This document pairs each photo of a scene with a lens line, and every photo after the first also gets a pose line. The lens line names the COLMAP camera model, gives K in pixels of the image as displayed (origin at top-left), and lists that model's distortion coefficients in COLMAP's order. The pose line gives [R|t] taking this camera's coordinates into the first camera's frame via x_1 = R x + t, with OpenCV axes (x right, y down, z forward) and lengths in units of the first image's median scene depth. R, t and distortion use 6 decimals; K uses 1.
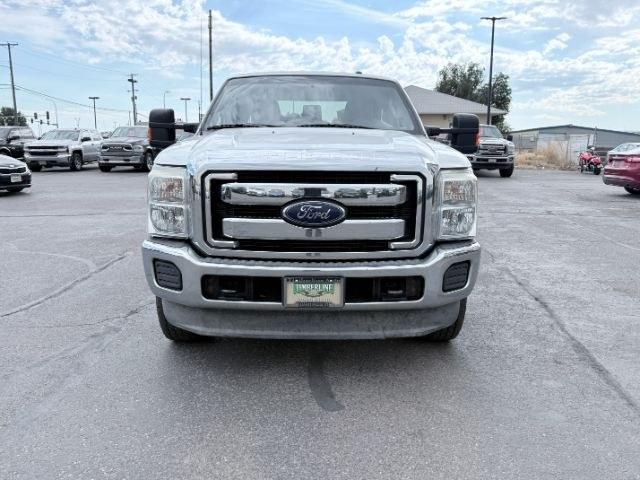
lens RADIAL K [[548.3, 0, 320.0], [0, 548.3, 240.0], [0, 0, 1]] dist [-0.003043, -0.008764]
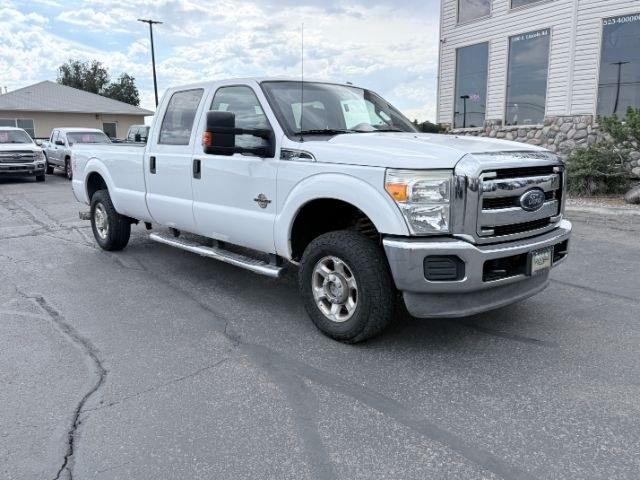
lens RADIAL K [[530.2, 0, 330.2], [0, 530.2, 239.8], [0, 0, 1]] dist [0.051412, -0.052213]
pose [[0.752299, -0.129913, 0.645886, -0.742052], [0.127336, 0.990552, 0.050923, -0.050119], [-0.646399, 0.043936, 0.761734, 0.222884]]
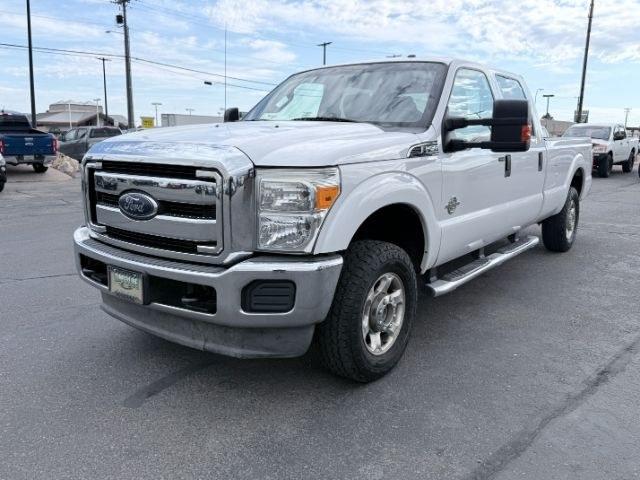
lens RADIAL K [[556.0, 0, 320.0], [0, 556.0, 240.0], [0, 0, 1]] dist [0.007458, 0.009854]
pose [[0.783714, 0.115097, -0.610365, 0.543631], [-0.116800, 0.992459, 0.037176, -0.039389], [0.610042, 0.042155, 0.791247, 0.253939]]
